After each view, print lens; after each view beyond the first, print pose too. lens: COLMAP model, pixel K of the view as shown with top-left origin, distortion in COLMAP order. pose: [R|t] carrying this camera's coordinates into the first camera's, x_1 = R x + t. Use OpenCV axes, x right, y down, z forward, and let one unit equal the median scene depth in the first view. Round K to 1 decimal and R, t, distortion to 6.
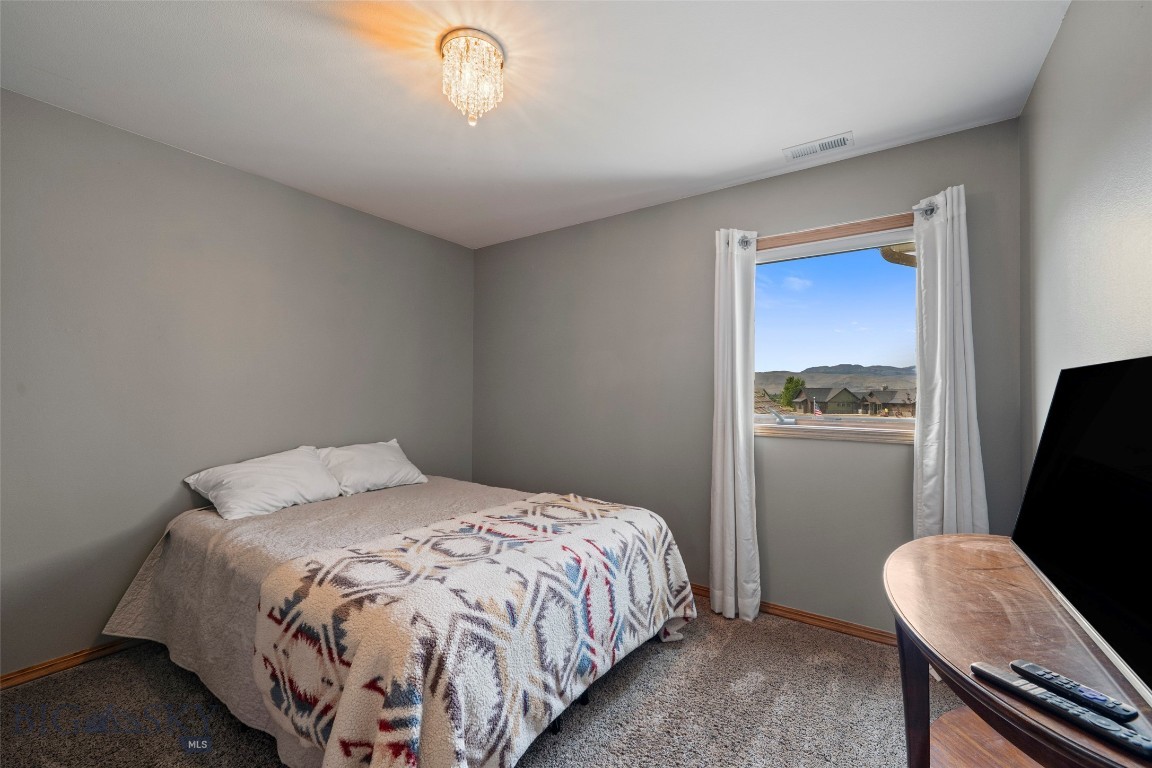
lens RADIAL K [[454.1, 0, 576.0], [0, 454.1, 384.0], [0, 0, 1]] dist [-0.002453, -0.000293]
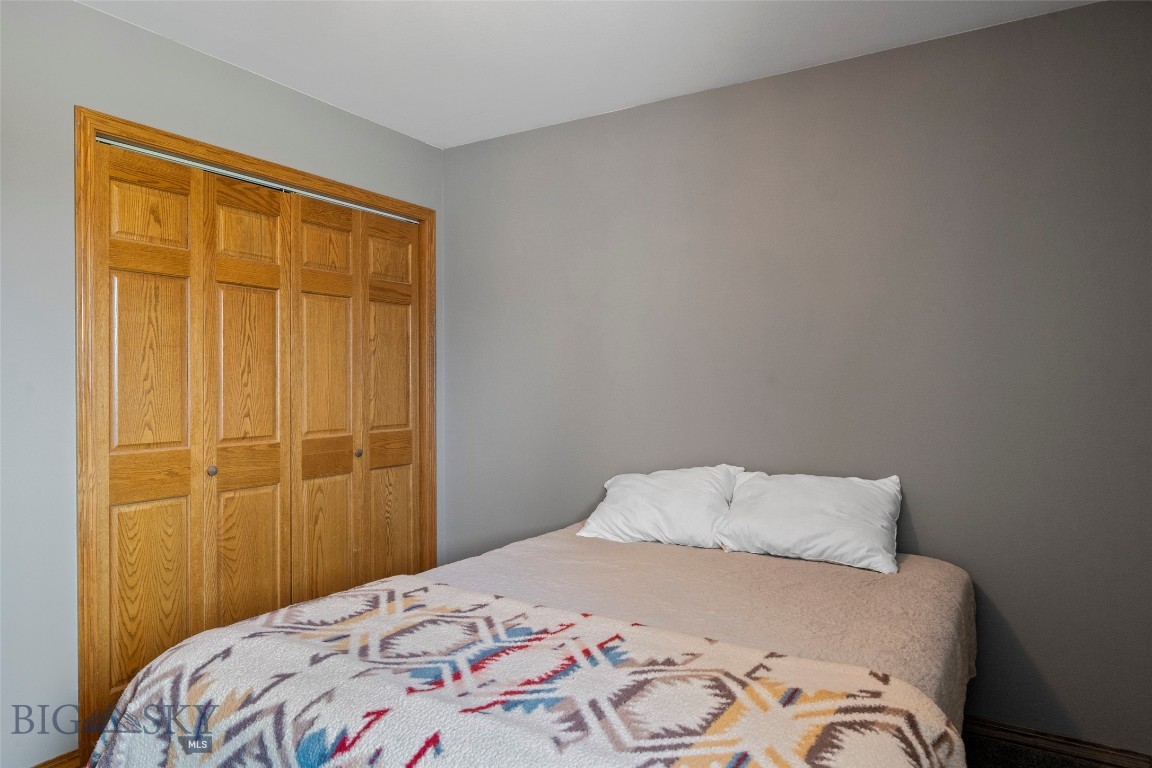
lens RADIAL K [[726.6, 0, 576.0], [0, 726.6, 384.0], [0, 0, 1]] dist [0.004501, 0.002109]
pose [[0.062504, -0.001884, -0.998043, 0.669855], [0.020439, 0.999791, -0.000608, 0.021692], [0.997835, -0.020361, 0.062529, 1.050359]]
